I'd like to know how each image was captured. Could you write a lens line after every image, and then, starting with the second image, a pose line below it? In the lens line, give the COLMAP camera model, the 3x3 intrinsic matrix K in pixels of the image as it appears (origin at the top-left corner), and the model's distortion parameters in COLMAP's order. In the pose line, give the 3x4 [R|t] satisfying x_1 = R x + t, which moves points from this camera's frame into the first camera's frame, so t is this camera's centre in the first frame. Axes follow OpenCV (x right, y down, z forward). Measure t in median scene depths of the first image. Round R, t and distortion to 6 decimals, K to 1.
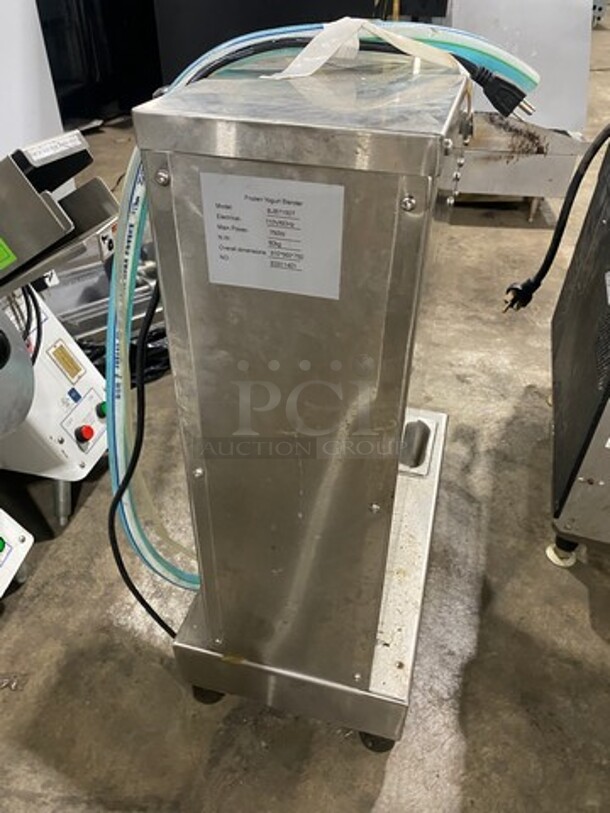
lens RADIAL K [[617.3, 0, 303.6], [0, 617.3, 404.9], [0, 0, 1]] dist [0.001165, -0.007062]
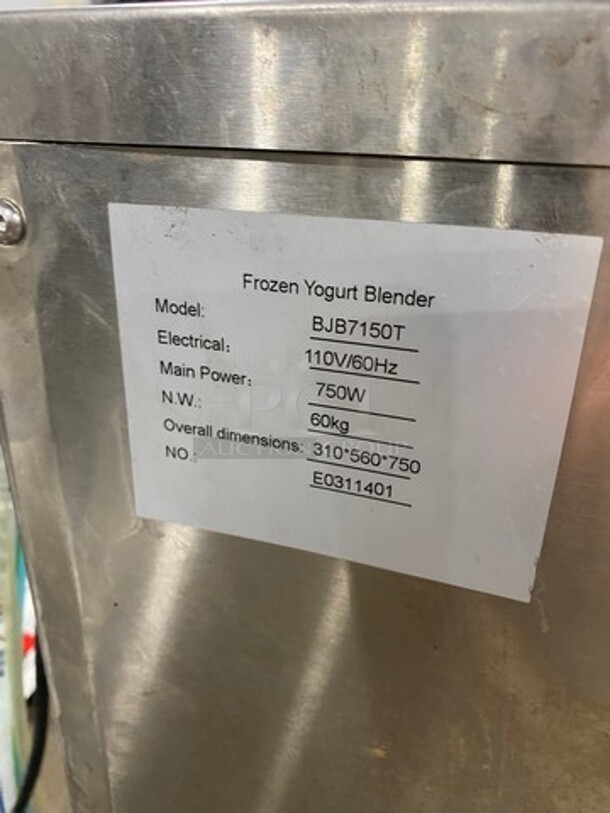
lens RADIAL K [[617.3, 0, 304.8], [0, 617.3, 406.0], [0, 0, 1]] dist [0.001165, -0.007062]
pose [[0.999324, 0.029141, -0.022408, -0.052868], [-0.033254, 0.976450, -0.213165, -0.200473], [0.015669, 0.213766, 0.976759, 0.683145]]
